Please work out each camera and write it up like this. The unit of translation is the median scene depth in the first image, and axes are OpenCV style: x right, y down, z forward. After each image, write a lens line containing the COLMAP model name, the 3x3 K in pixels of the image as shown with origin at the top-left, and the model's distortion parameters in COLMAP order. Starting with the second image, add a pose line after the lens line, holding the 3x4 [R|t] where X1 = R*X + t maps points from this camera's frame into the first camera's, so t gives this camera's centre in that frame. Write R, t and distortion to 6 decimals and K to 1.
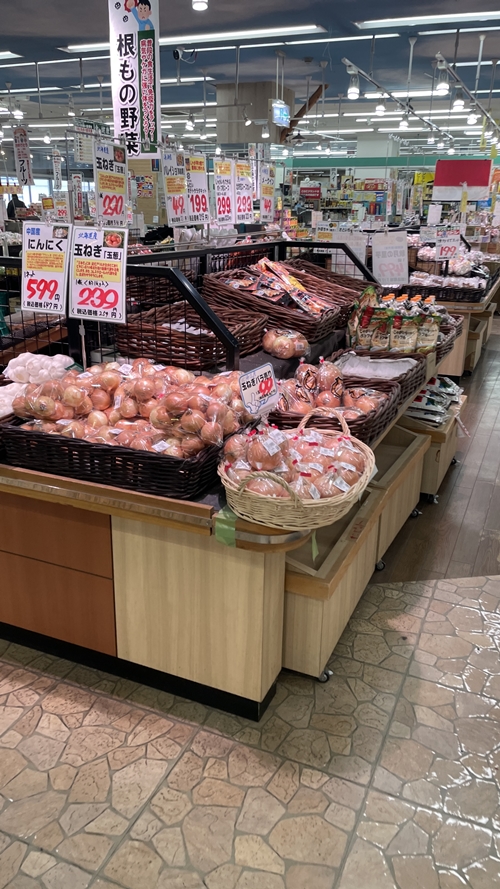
lens RADIAL K [[681.9, 0, 250.2], [0, 681.9, 444.5], [0, 0, 1]] dist [-0.001209, -0.000867]
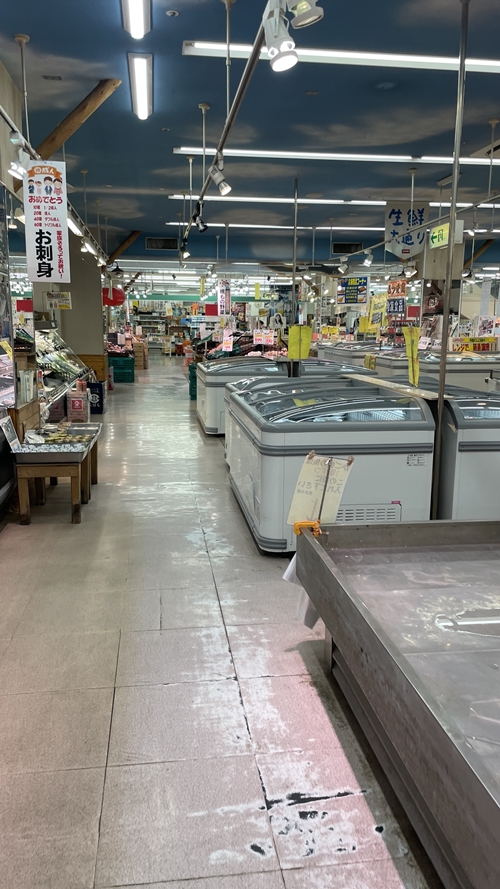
lens RADIAL K [[681.9, 0, 249.3], [0, 681.9, 444.0], [0, 0, 1]] dist [-0.001209, -0.000867]
pose [[0.856286, -0.102148, 0.506300, -2.895665], [0.170240, 0.981289, -0.089941, 1.003012], [-0.487639, 0.163208, 0.857654, -3.338221]]
